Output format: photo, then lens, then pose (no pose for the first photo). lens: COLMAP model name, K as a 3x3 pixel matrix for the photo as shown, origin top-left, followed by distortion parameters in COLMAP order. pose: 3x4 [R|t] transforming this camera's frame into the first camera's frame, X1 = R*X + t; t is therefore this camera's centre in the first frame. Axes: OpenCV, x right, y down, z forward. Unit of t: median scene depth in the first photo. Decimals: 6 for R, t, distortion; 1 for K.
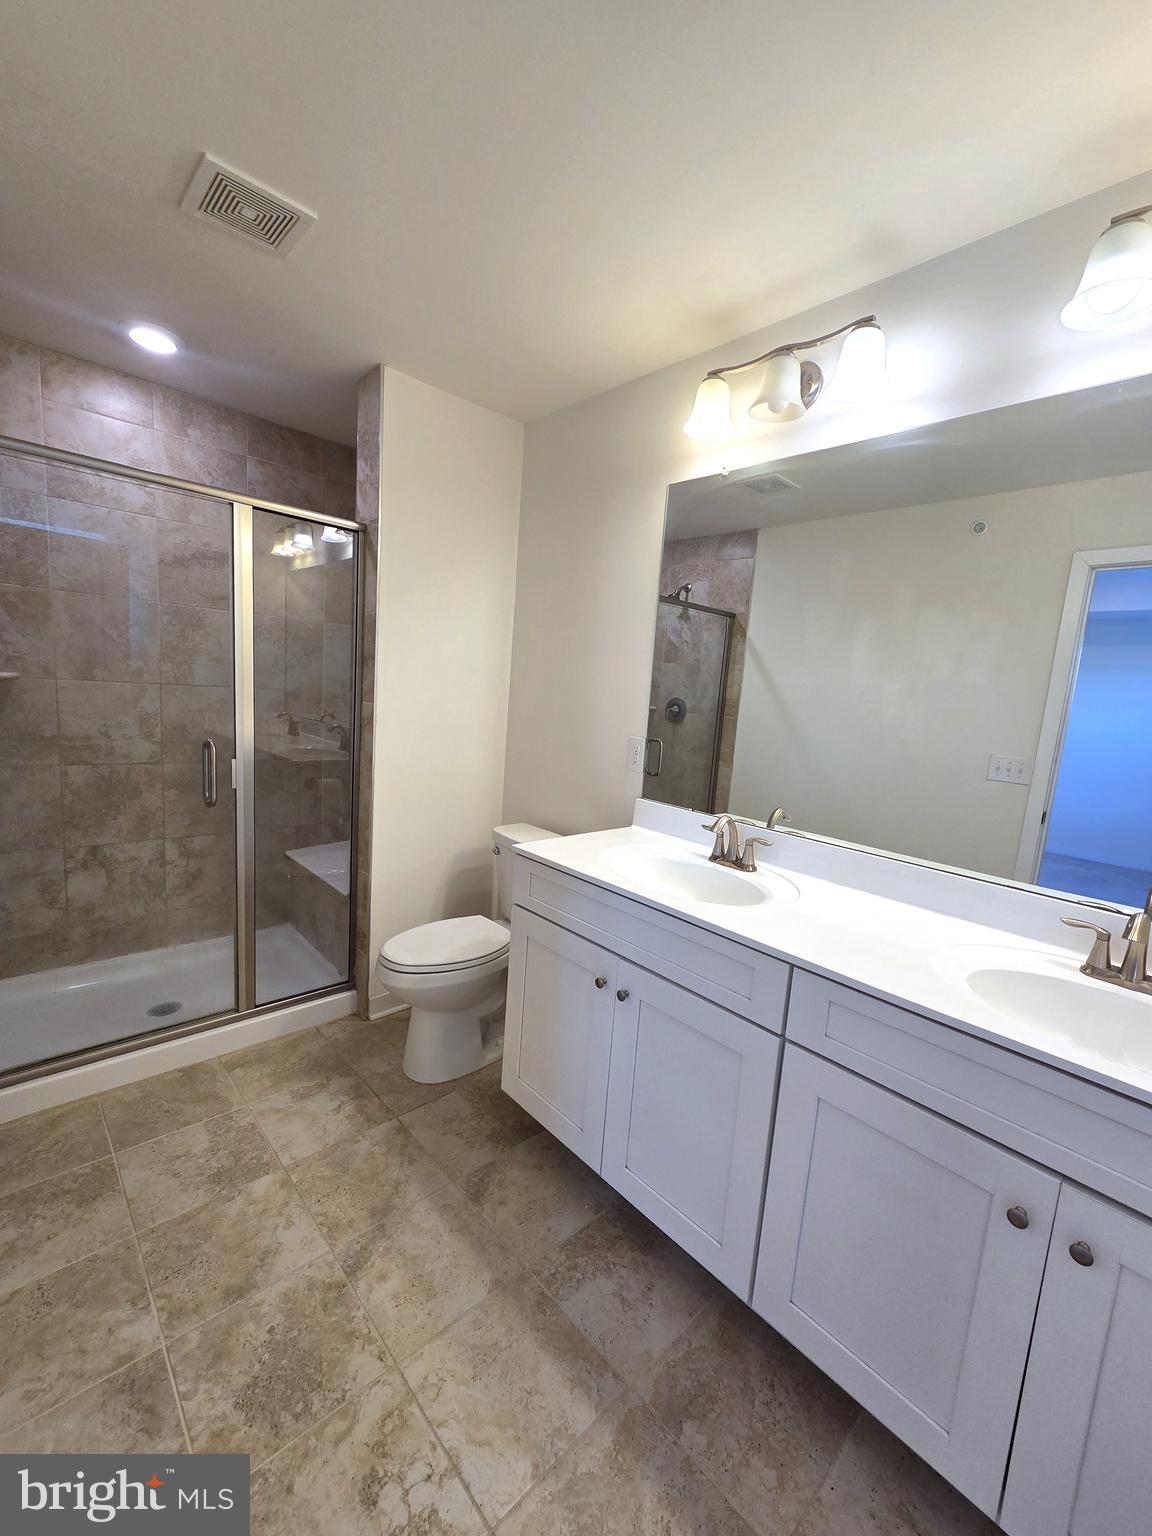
lens RADIAL K [[630.2, 0, 579.0], [0, 630.2, 768.7], [0, 0, 1]] dist [0.004058, -0.000067]
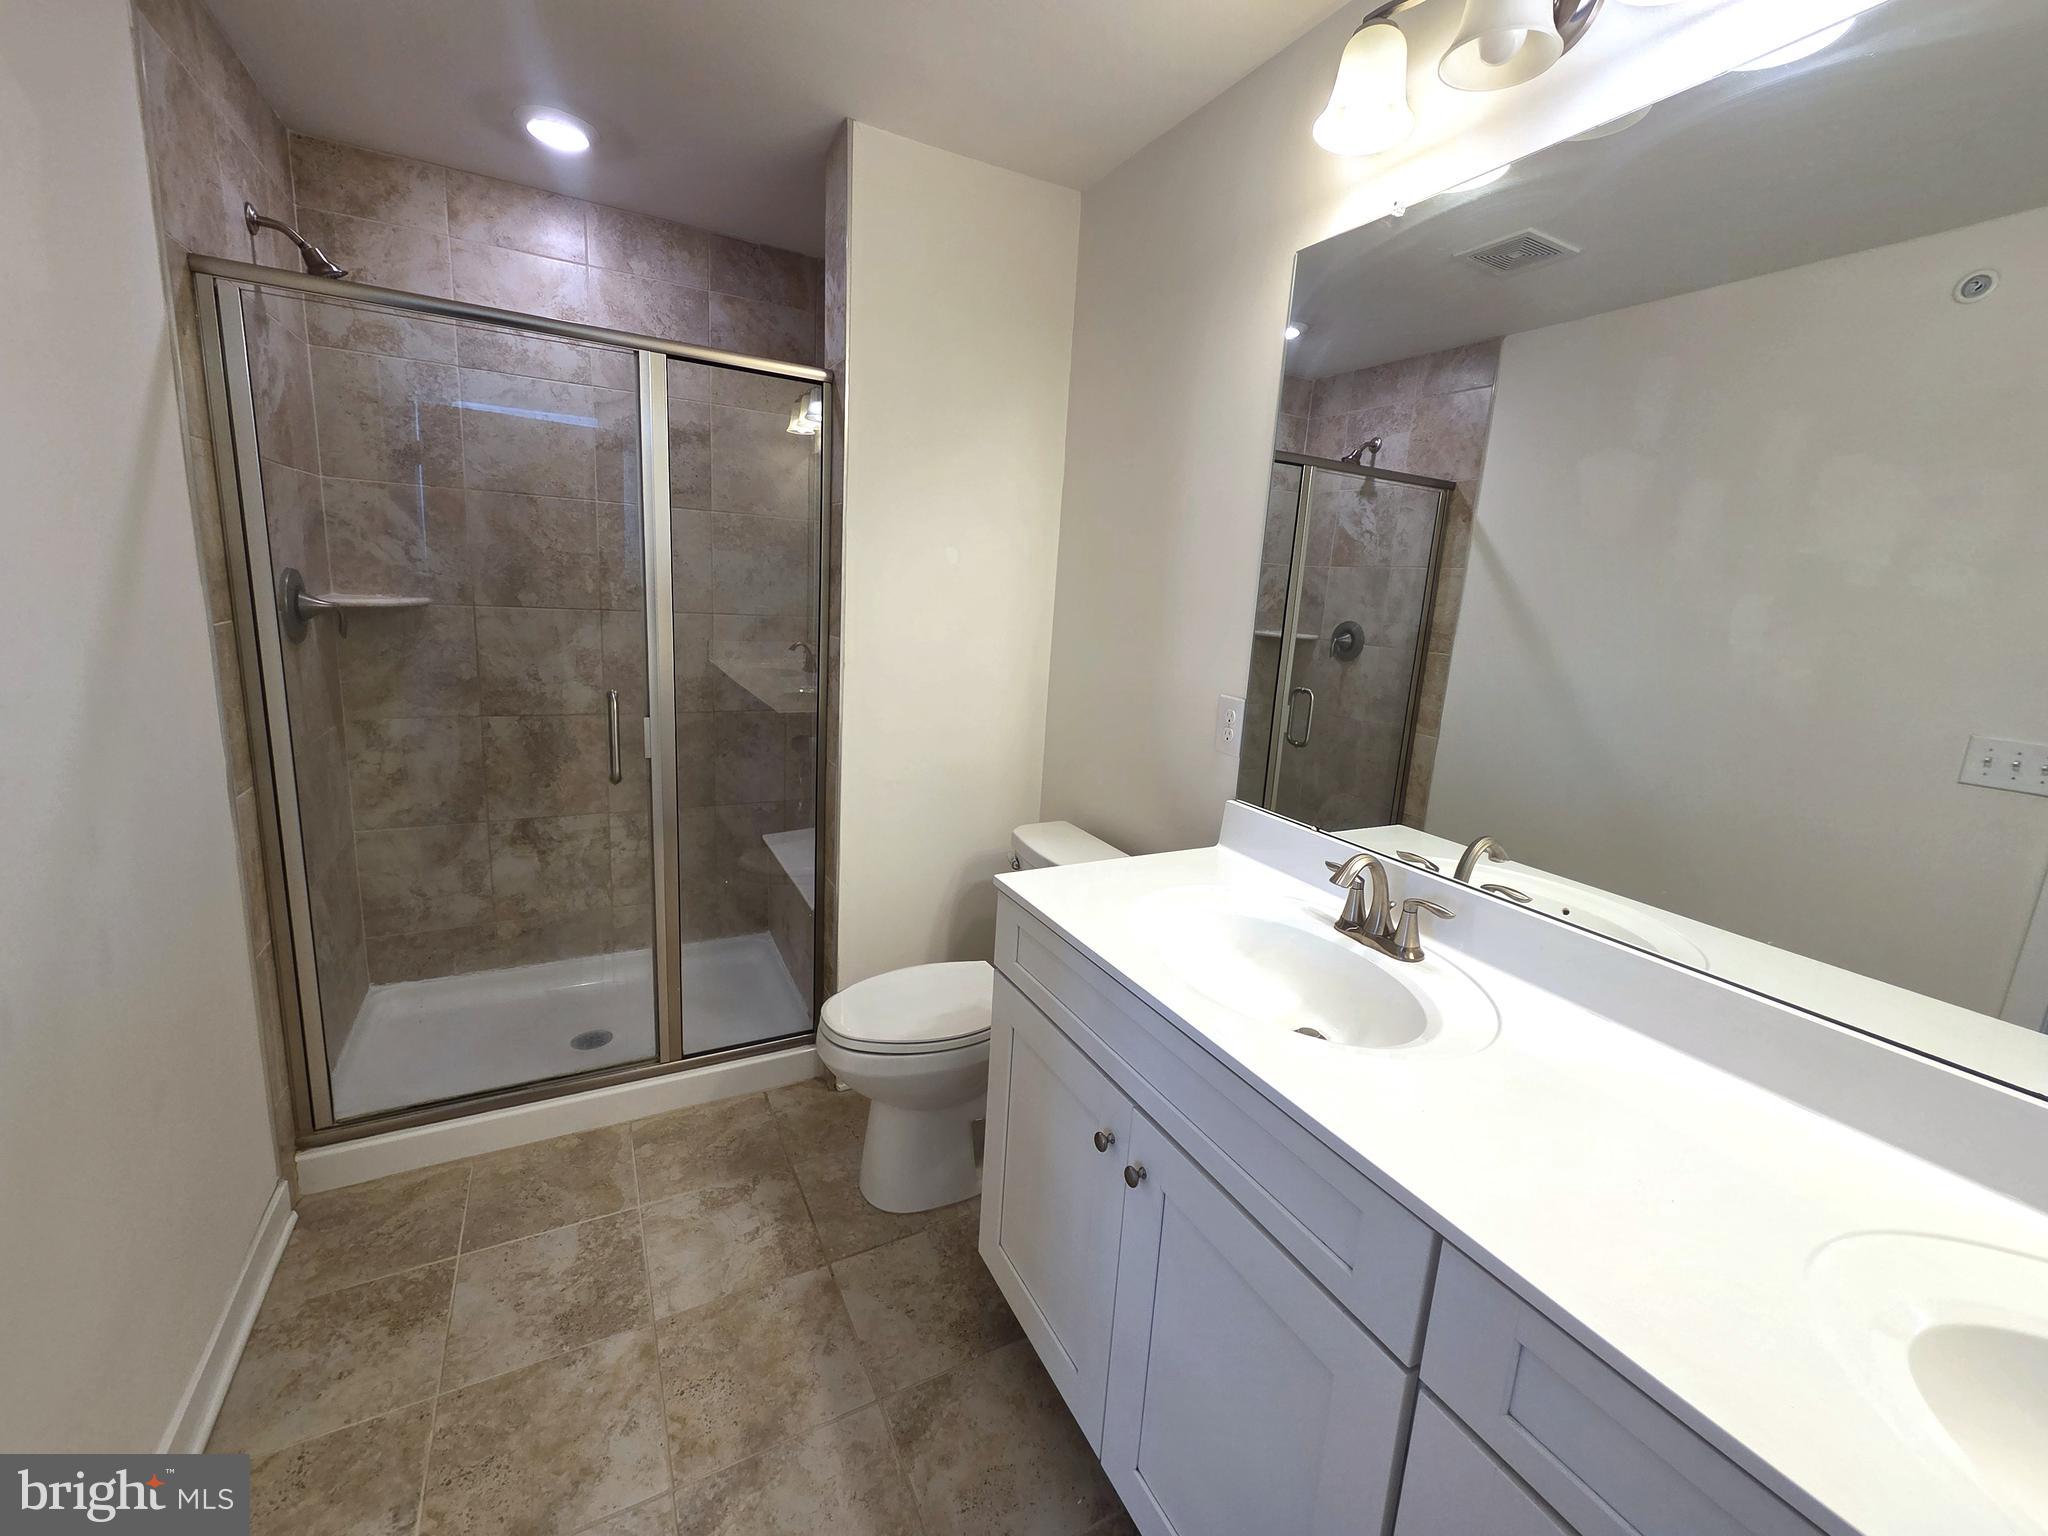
lens RADIAL K [[840.3, 0, 1019.4], [0, 840.3, 740.1], [0, 0, 1]] dist [0.004058, -0.000067]
pose [[0.966999, 0.031782, -0.252790, 0.096287], [-0.022823, 0.999006, 0.038295, -0.033816], [0.253755, -0.031262, 0.966763, 0.176399]]
